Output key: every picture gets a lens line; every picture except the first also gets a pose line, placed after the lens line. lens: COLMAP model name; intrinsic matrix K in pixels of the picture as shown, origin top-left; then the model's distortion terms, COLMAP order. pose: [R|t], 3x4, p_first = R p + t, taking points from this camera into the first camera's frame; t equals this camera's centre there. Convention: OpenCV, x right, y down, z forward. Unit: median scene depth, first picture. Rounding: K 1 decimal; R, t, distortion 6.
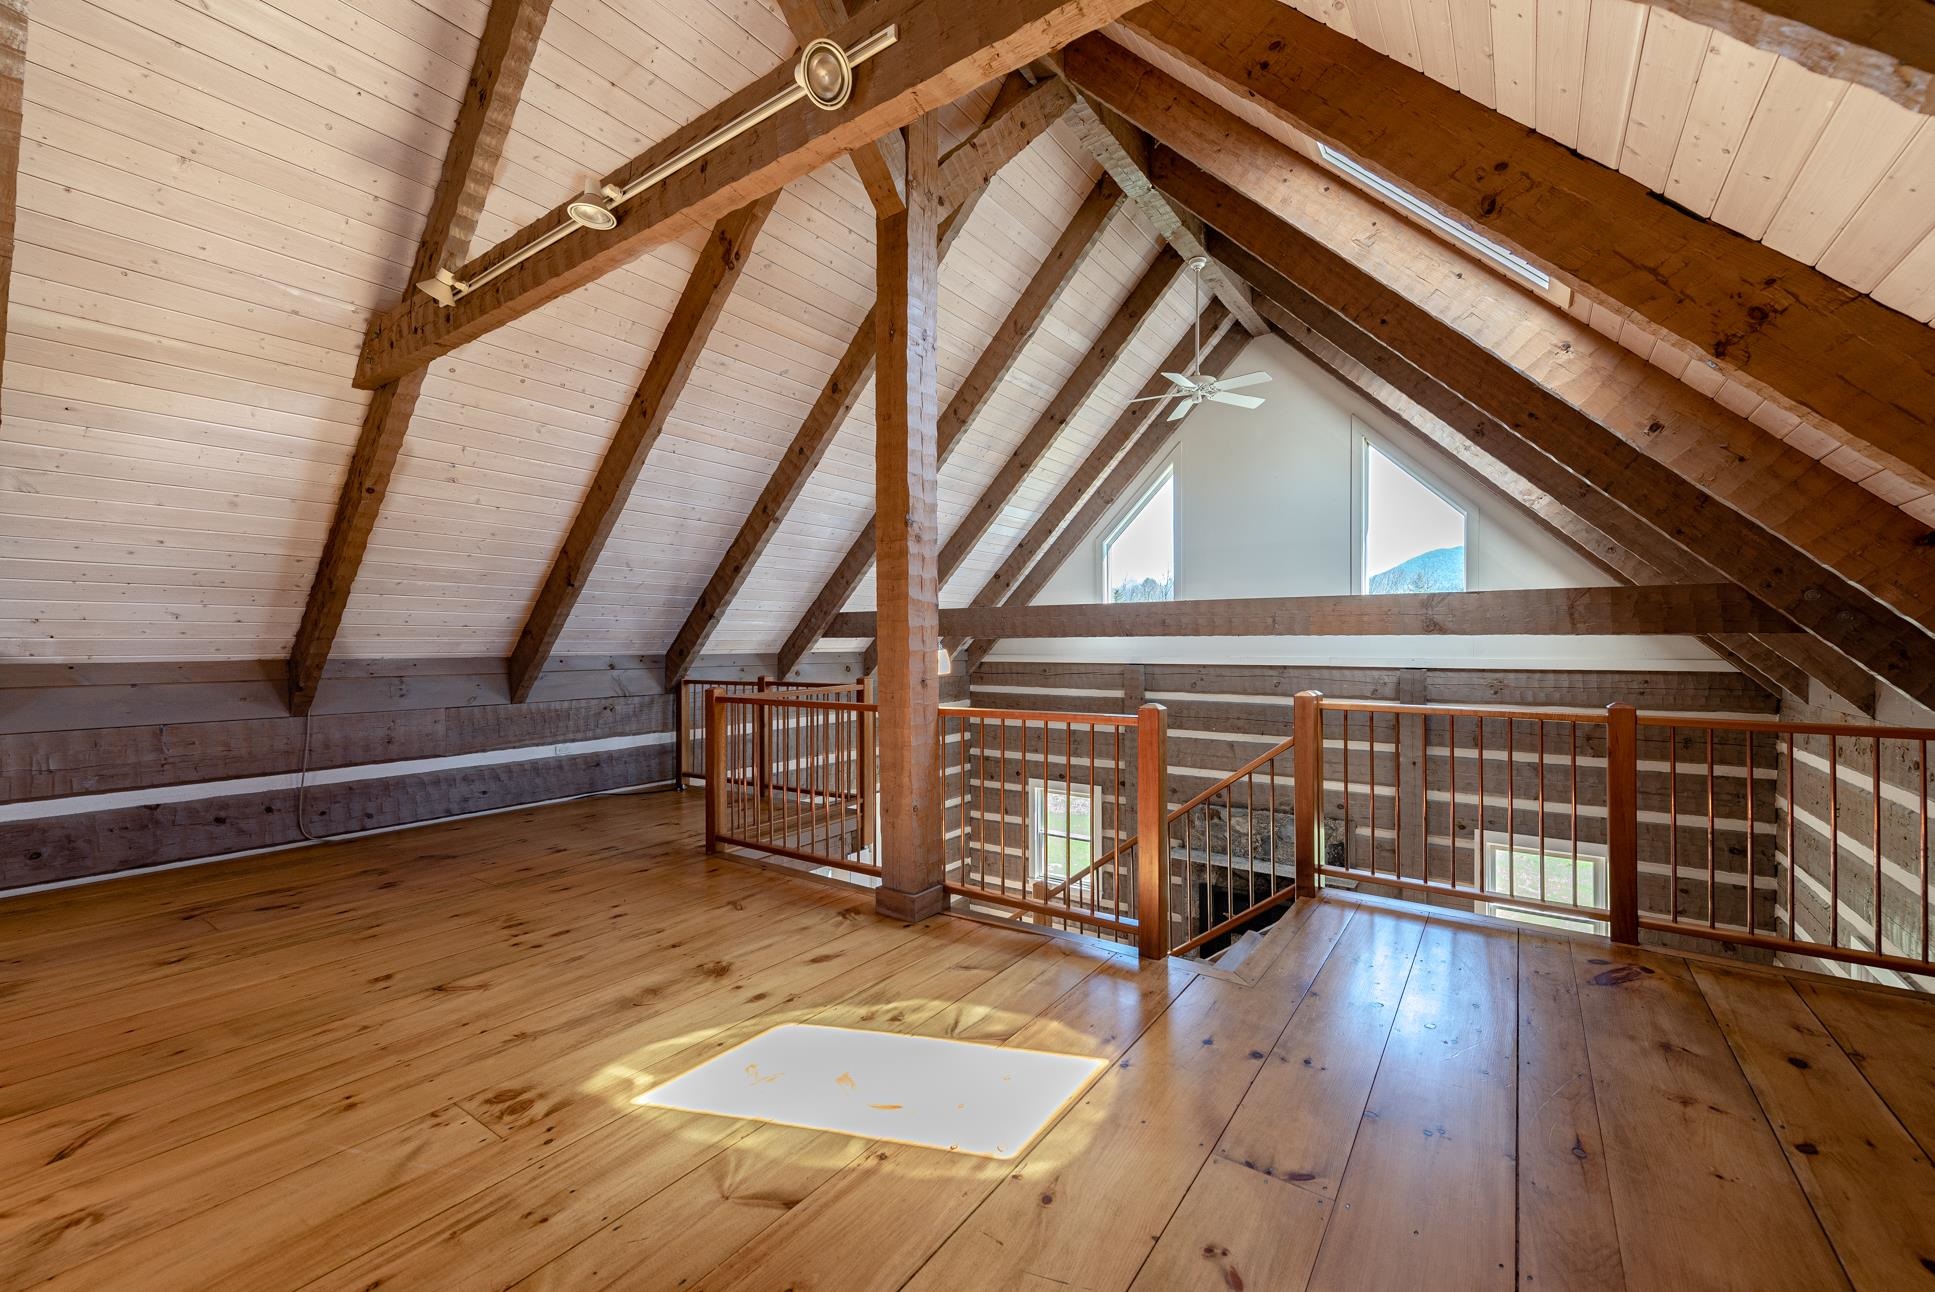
lens RADIAL K [[779.3, 0, 978.2], [0, 779.3, 645.8], [0, 0, 1]] dist [0.018609, -0.001793]
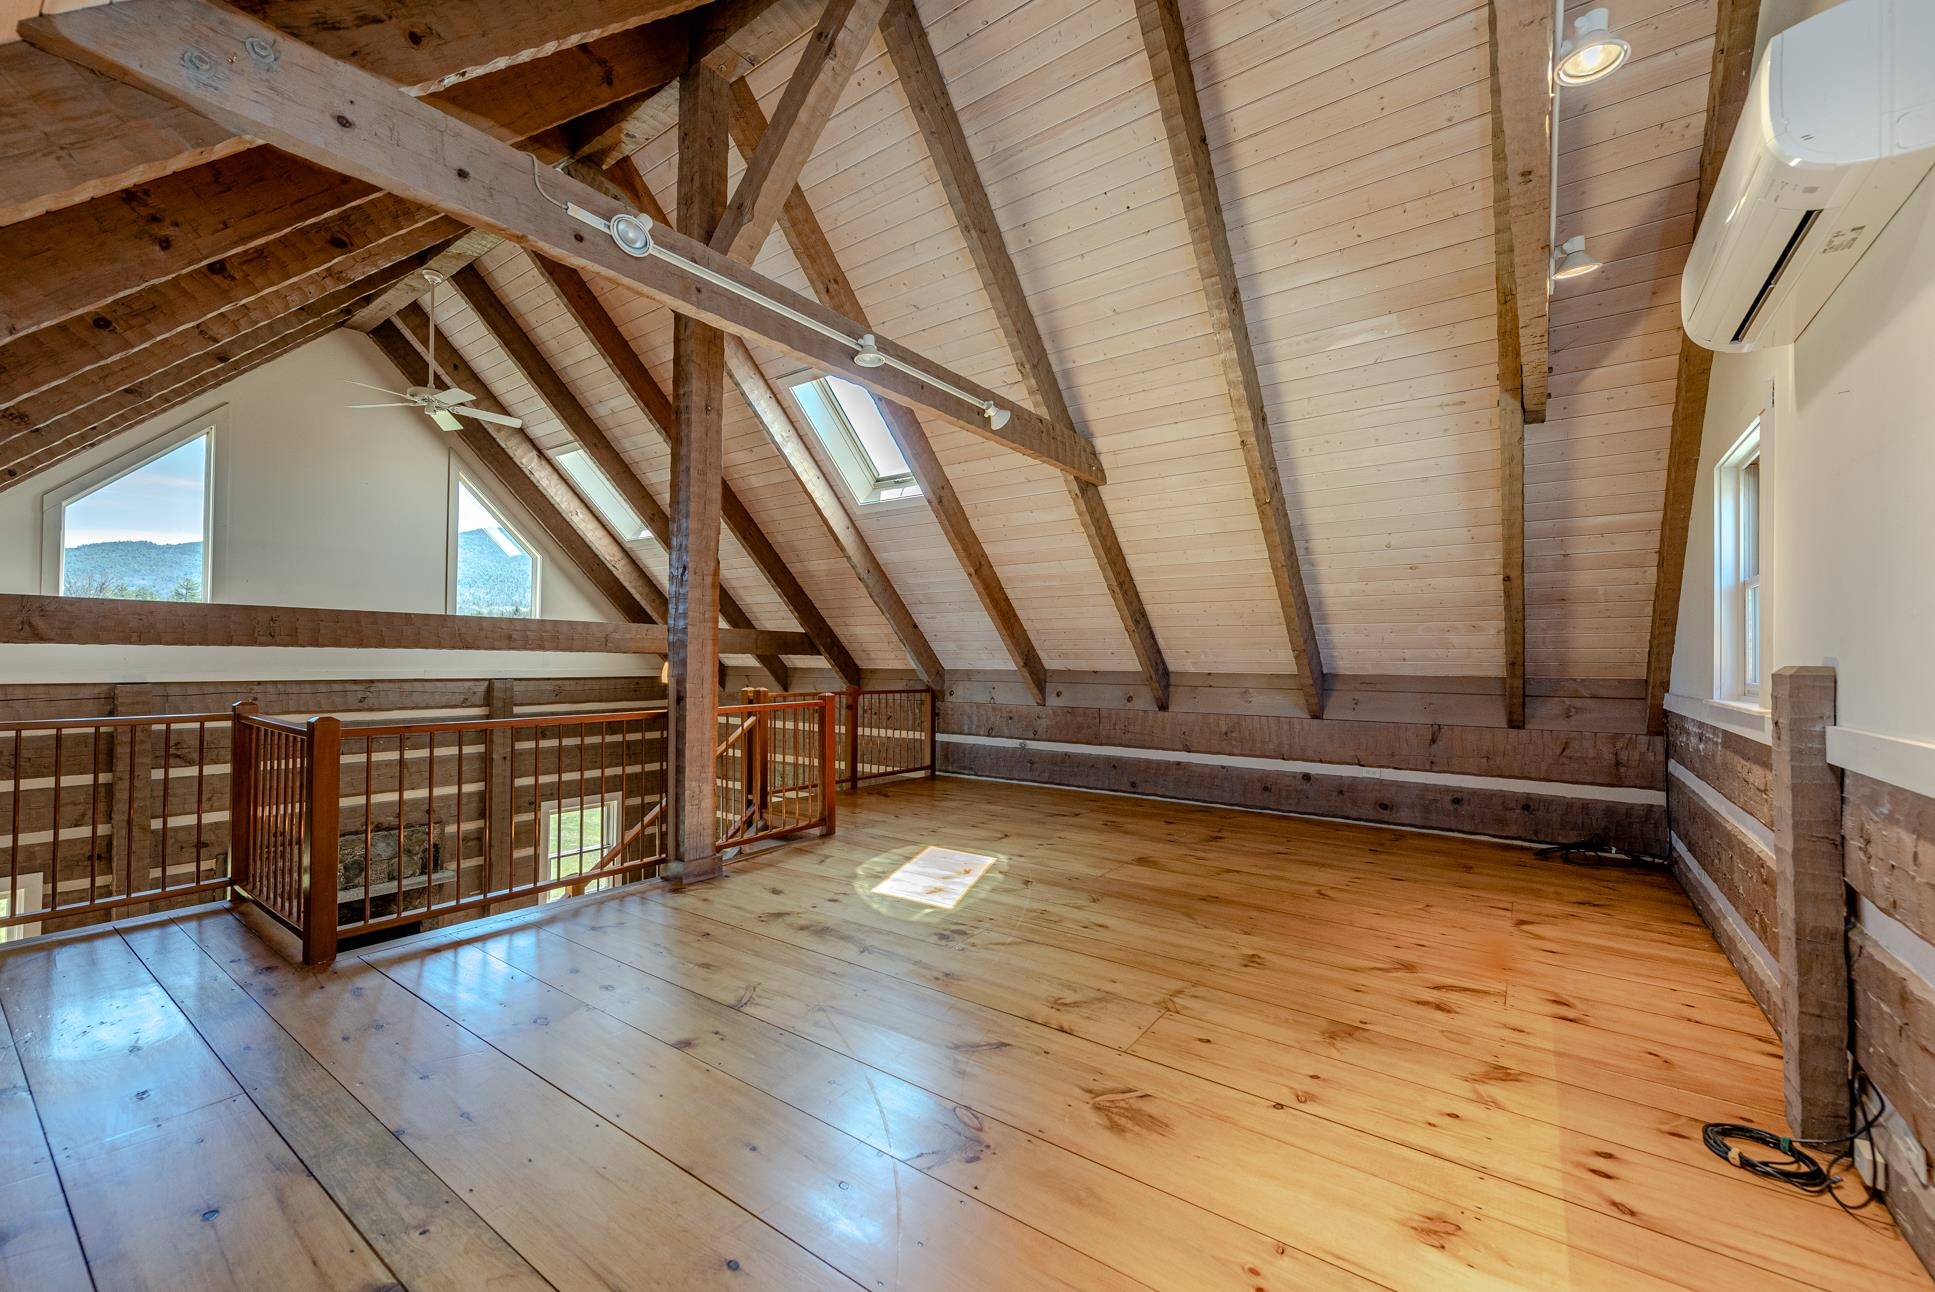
lens RADIAL K [[779.3, 0, 970.1], [0, 779.3, 646.5], [0, 0, 1]] dist [0.018609, -0.001793]
pose [[0.019406, 0.020309, 0.999605, -0.731141], [-0.004216, 0.999786, -0.020231, 0.000897], [-0.999803, -0.003822, 0.019488, 0.310632]]
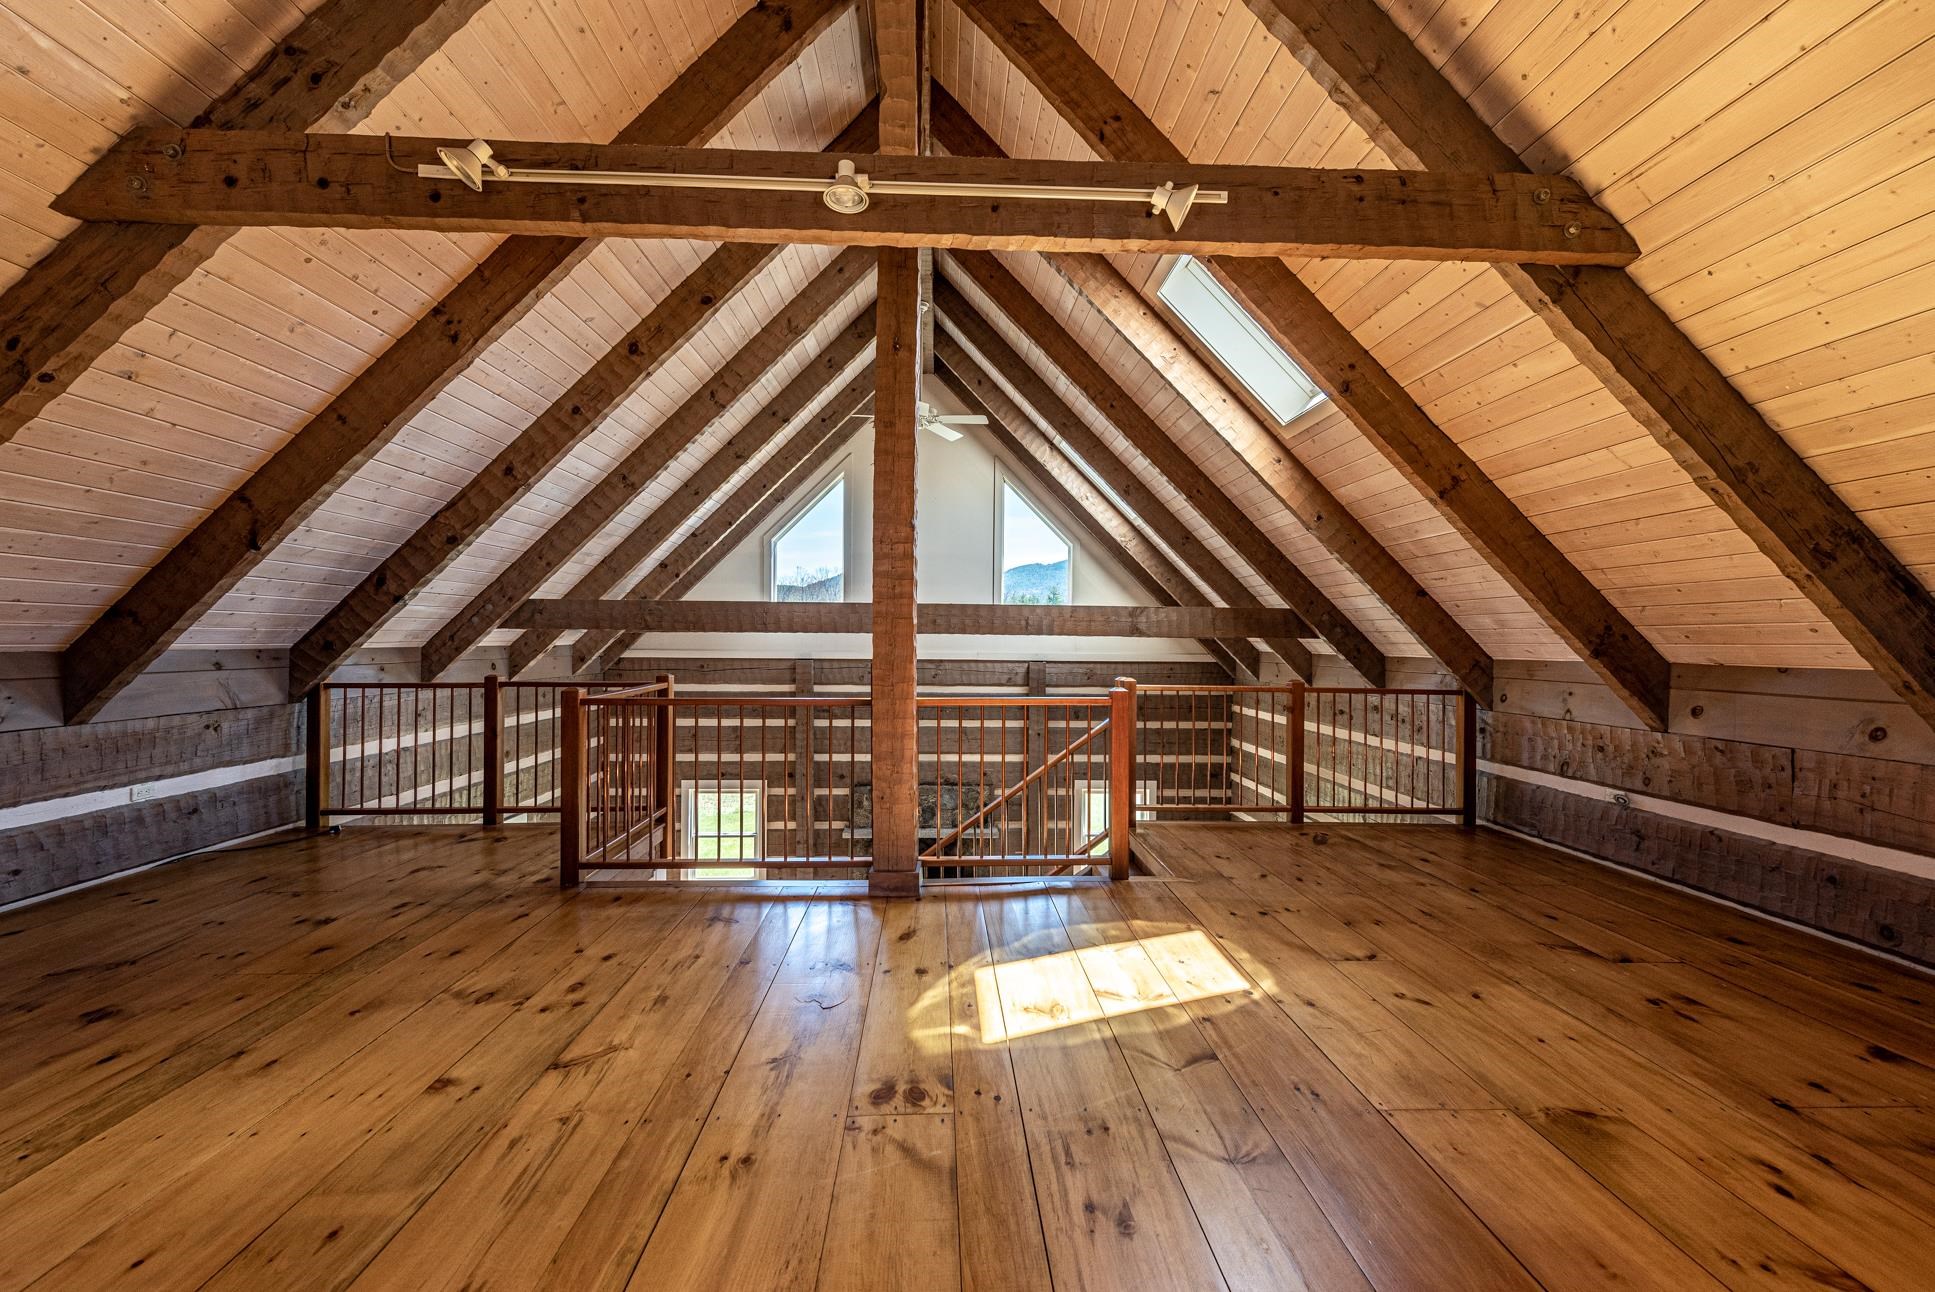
lens RADIAL K [[779.3, 0, 976.8], [0, 779.3, 646.9], [0, 0, 1]] dist [0.018609, -0.001793]
pose [[0.797003, 0.005102, 0.603954, -0.348769], [-0.009108, 0.999952, 0.003572, 0.001458], [-0.603907, -0.008348, 0.797011, 0.044553]]
